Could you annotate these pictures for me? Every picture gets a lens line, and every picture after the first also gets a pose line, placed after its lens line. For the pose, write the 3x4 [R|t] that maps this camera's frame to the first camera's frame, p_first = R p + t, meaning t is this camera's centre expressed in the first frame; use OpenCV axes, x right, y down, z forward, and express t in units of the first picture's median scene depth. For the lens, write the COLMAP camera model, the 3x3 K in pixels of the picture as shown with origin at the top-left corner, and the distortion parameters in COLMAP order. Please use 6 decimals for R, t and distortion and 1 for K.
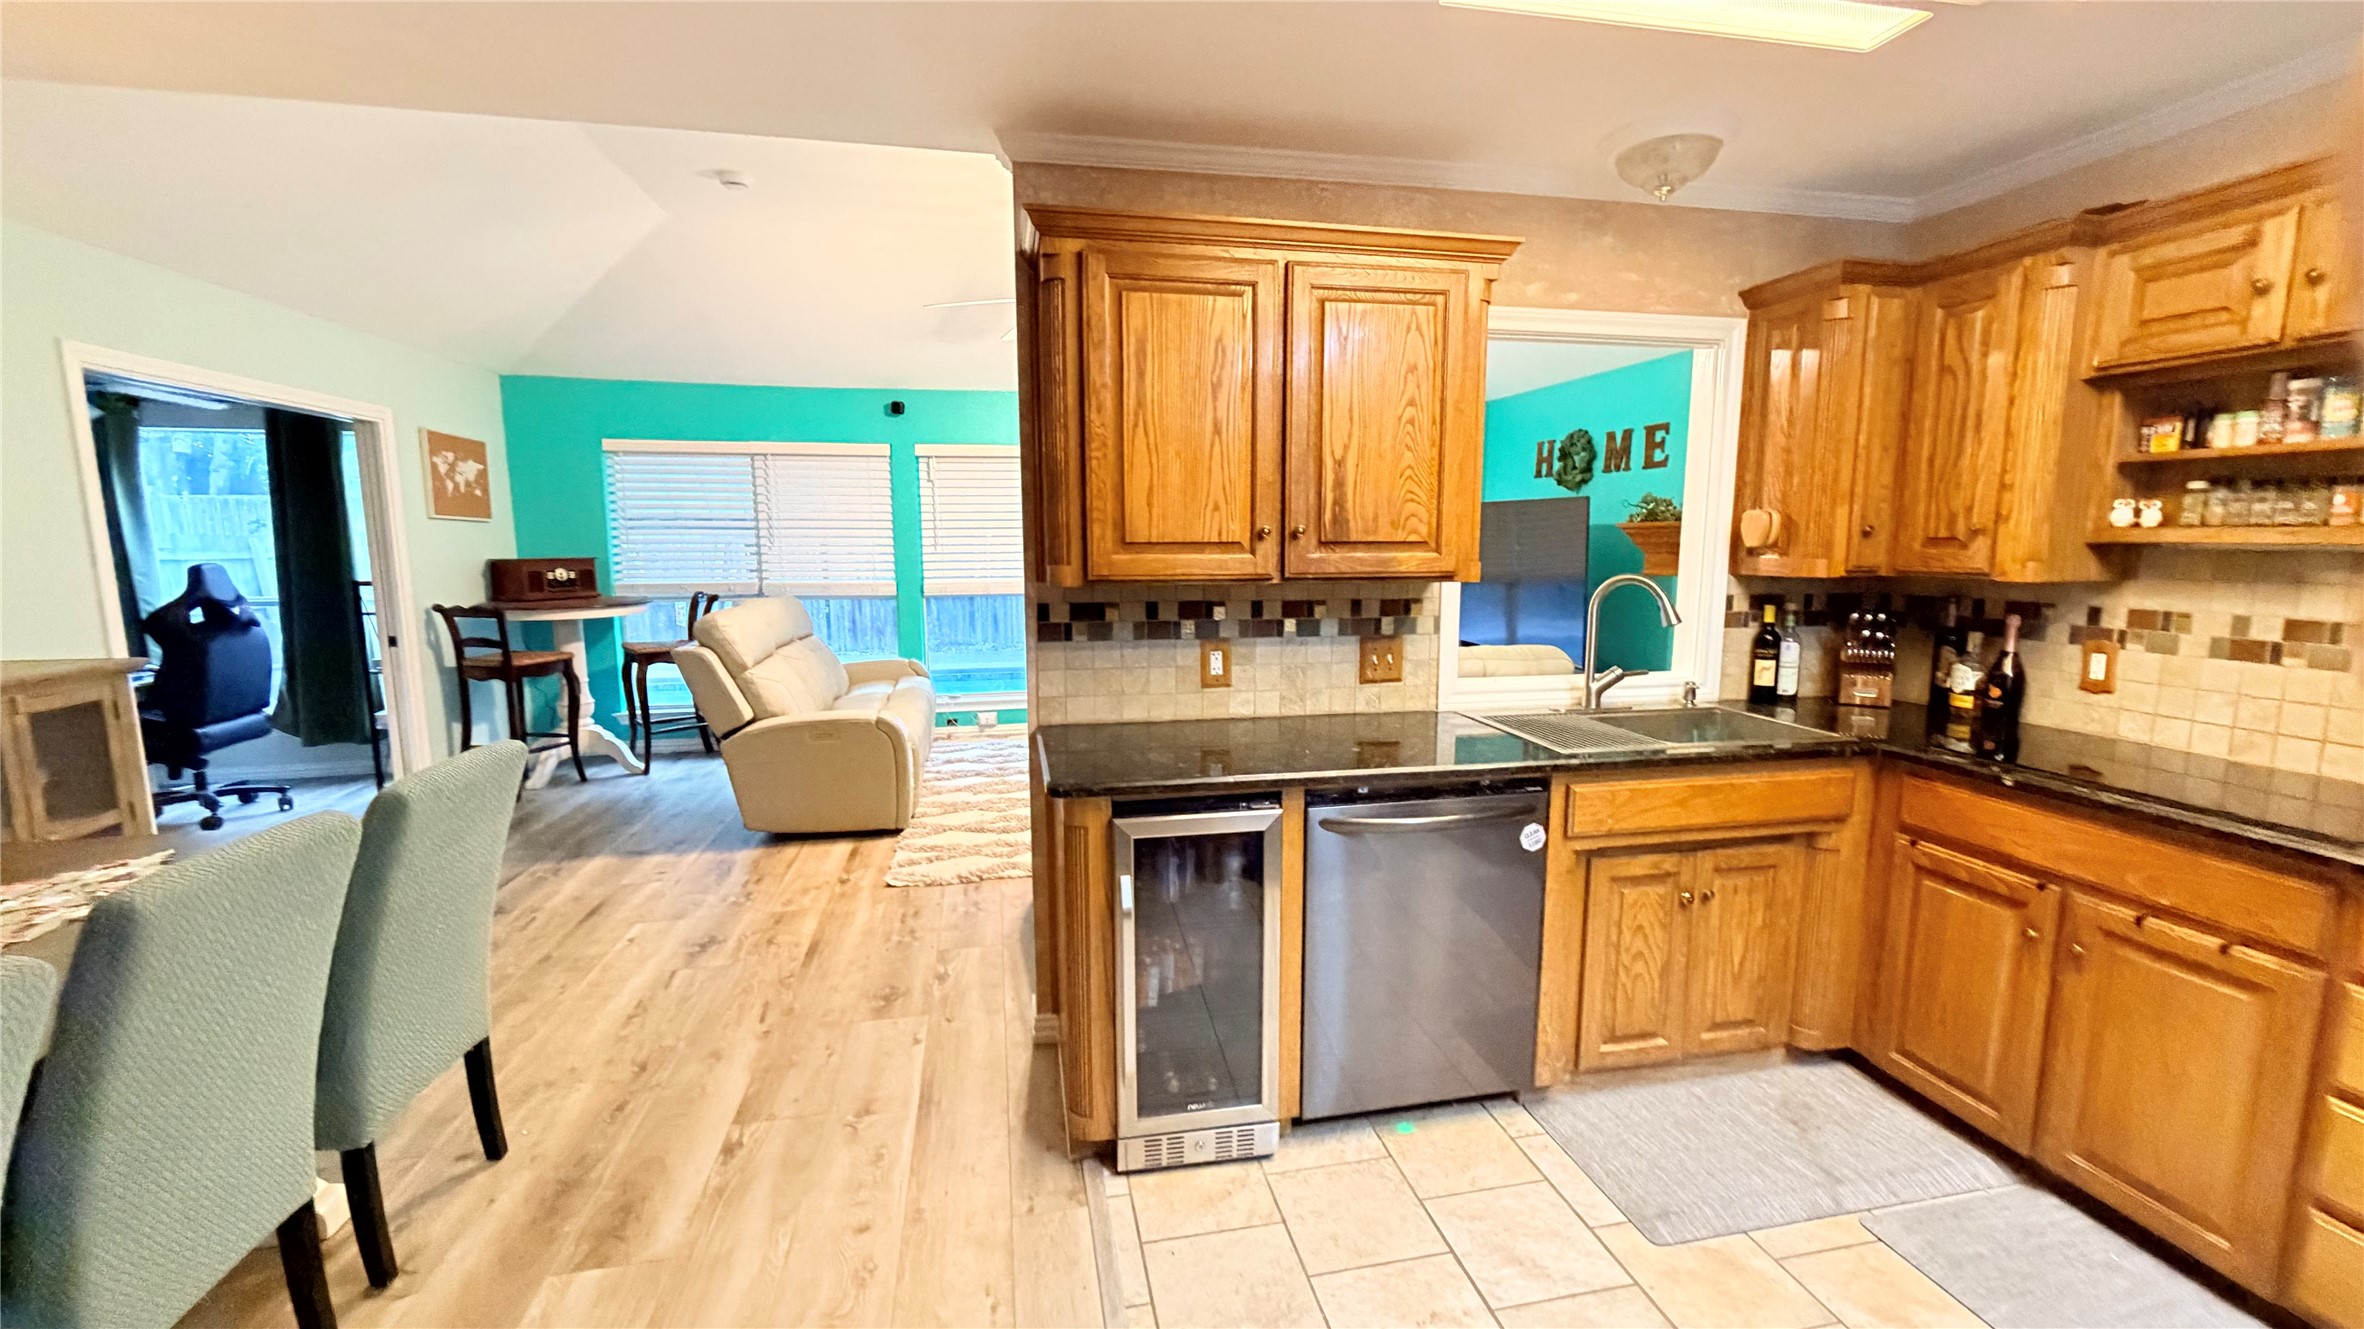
lens RADIAL K [[947.8, 0, 1196.5], [0, 947.8, 662.8], [0, 0, 1]] dist [-0.004170, -0.000595]
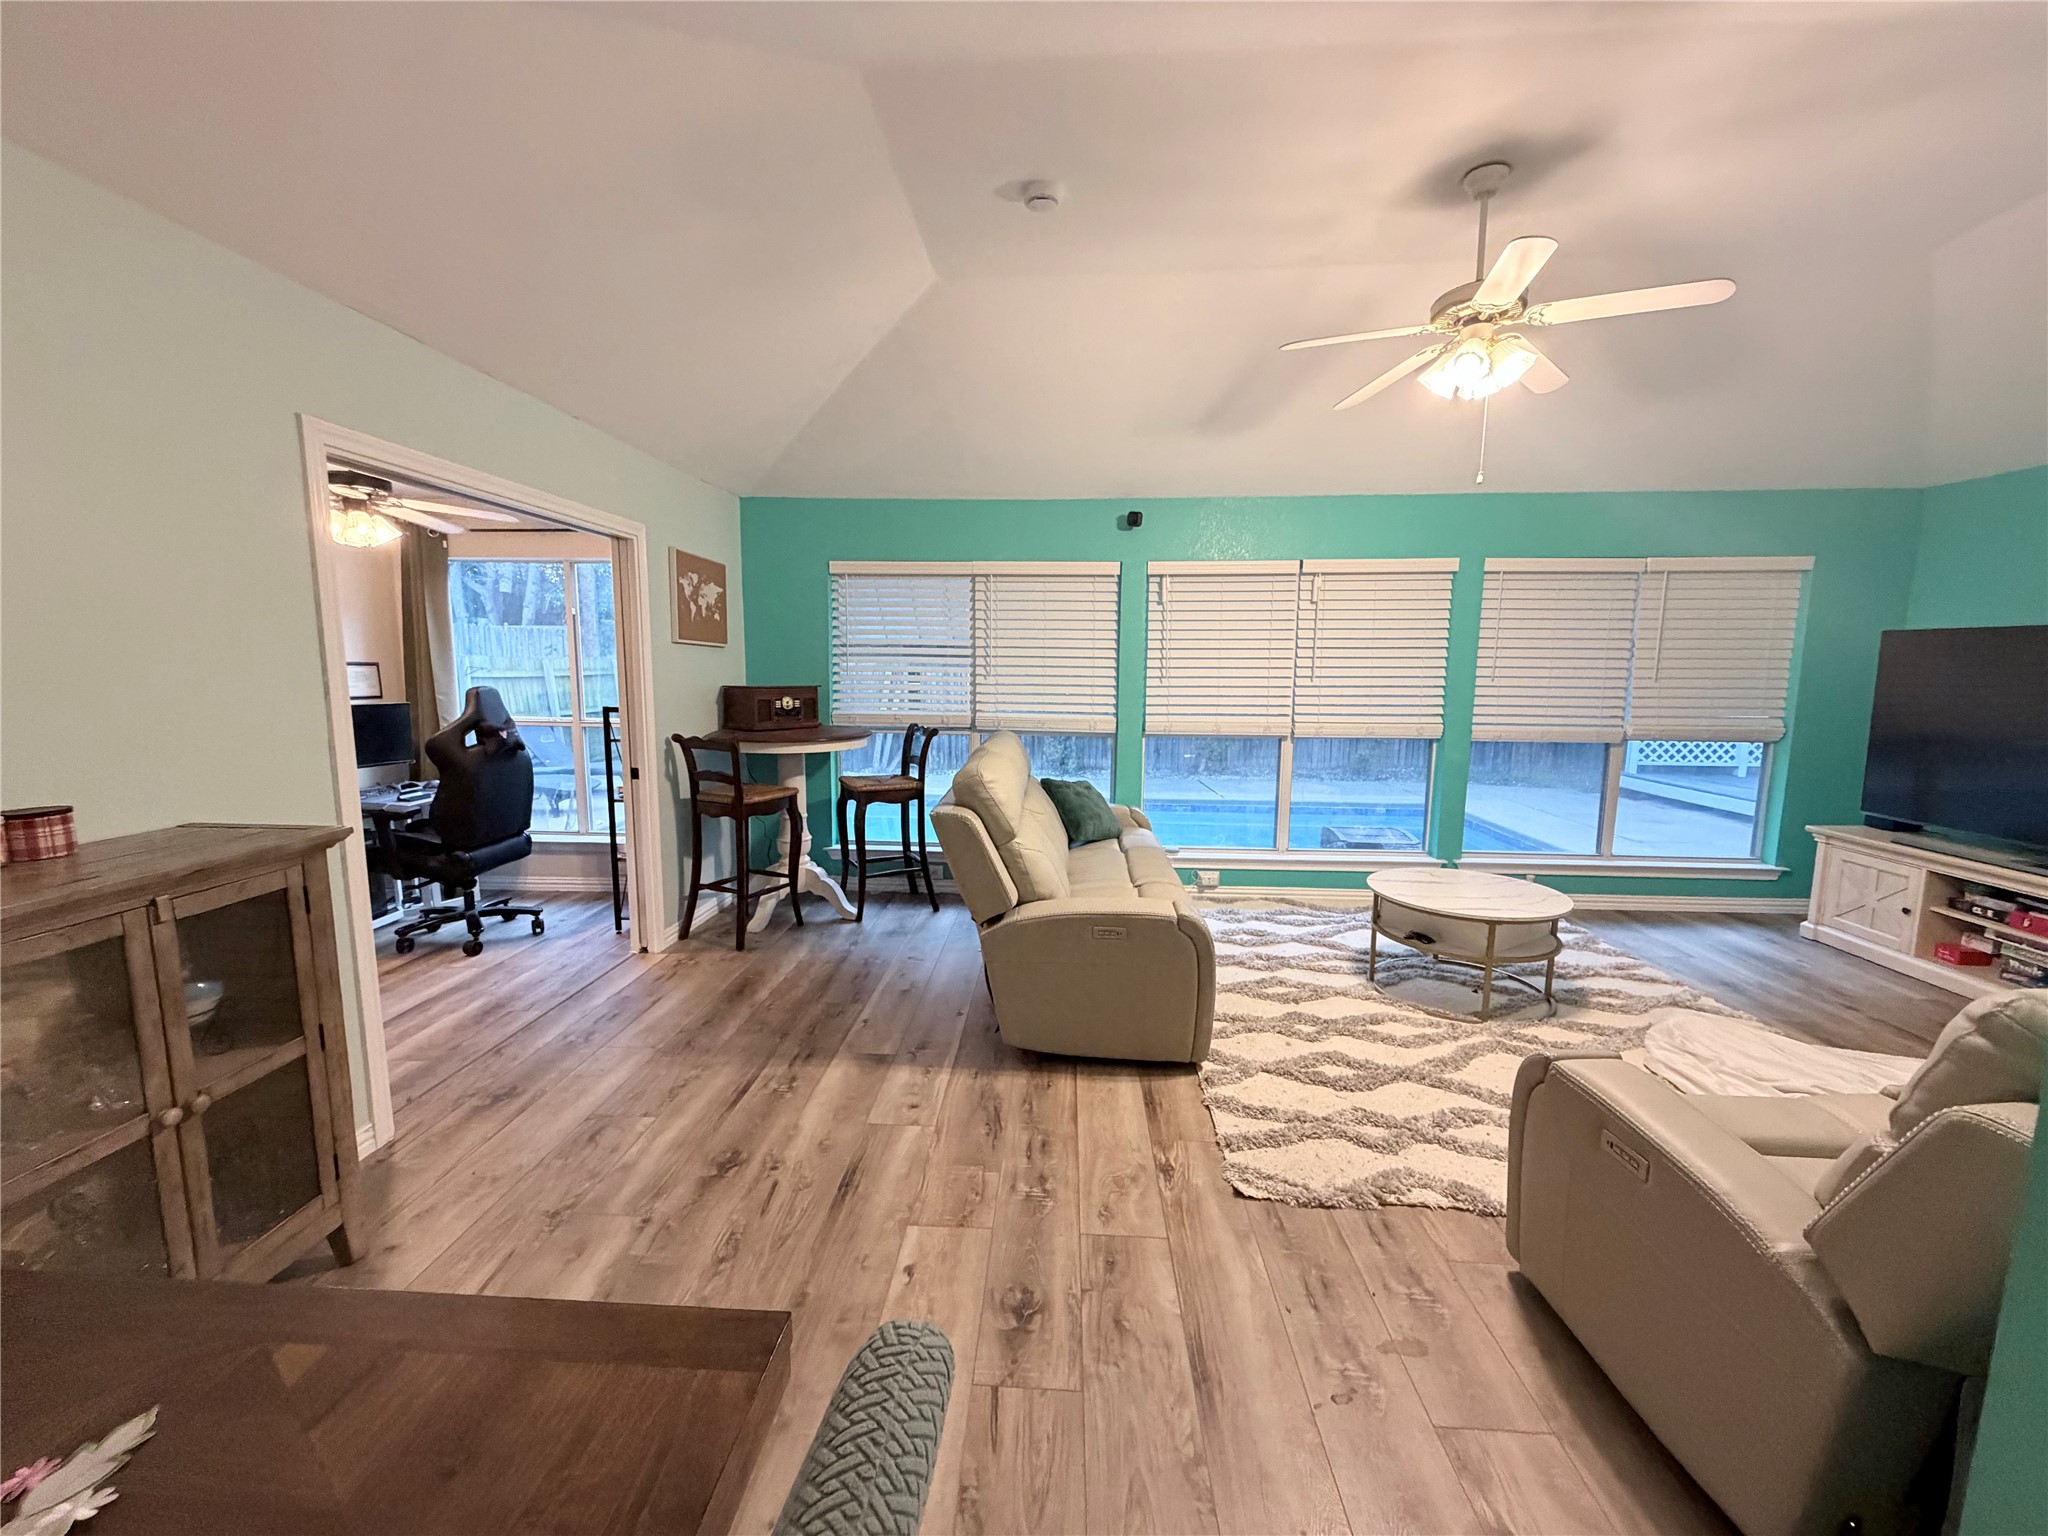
lens RADIAL K [[823.6, 0, 1012.5], [0, 823.6, 770.4], [0, 0, 1]] dist [0.004463, -0.000032]
pose [[0.960619, 0.045739, -0.274080, -0.244042], [-0.046648, 0.998906, 0.003204, -0.042528], [0.273926, 0.009708, 0.961702, 0.288513]]
